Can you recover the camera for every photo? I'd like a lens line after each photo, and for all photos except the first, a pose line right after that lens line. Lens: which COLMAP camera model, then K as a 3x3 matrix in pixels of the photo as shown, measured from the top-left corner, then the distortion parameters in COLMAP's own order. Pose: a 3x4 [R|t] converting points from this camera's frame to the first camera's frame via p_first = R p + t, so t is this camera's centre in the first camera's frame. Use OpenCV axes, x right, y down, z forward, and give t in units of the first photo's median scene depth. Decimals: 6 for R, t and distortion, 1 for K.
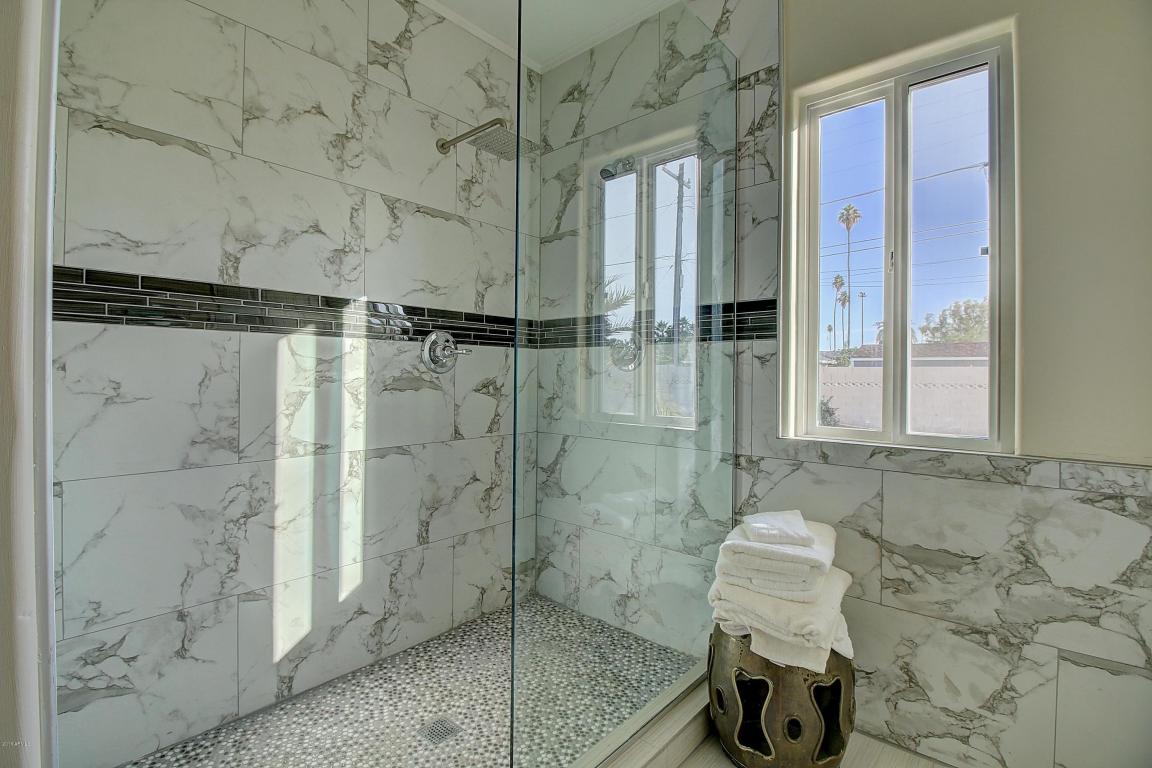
lens RADIAL K [[537.5, 0, 570.7], [0, 537.5, 381.5], [0, 0, 1]] dist [-0.004723, -0.011581]
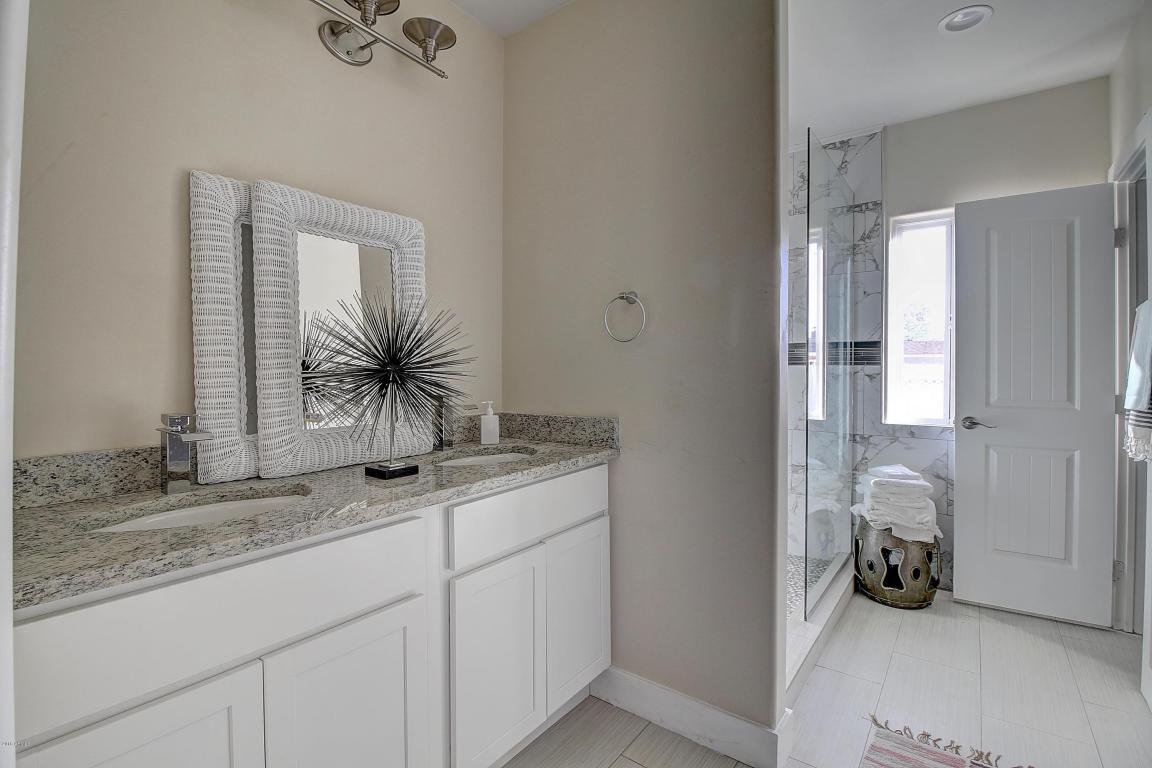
lens RADIAL K [[537.5, 0, 572.8], [0, 537.5, 379.7], [0, 0, 1]] dist [-0.004723, -0.011581]
pose [[0.997299, -0.004982, 0.073274, -0.689405], [0.004334, 0.999950, 0.009006, -0.050902], [-0.073316, -0.008664, 0.997271, -0.595519]]
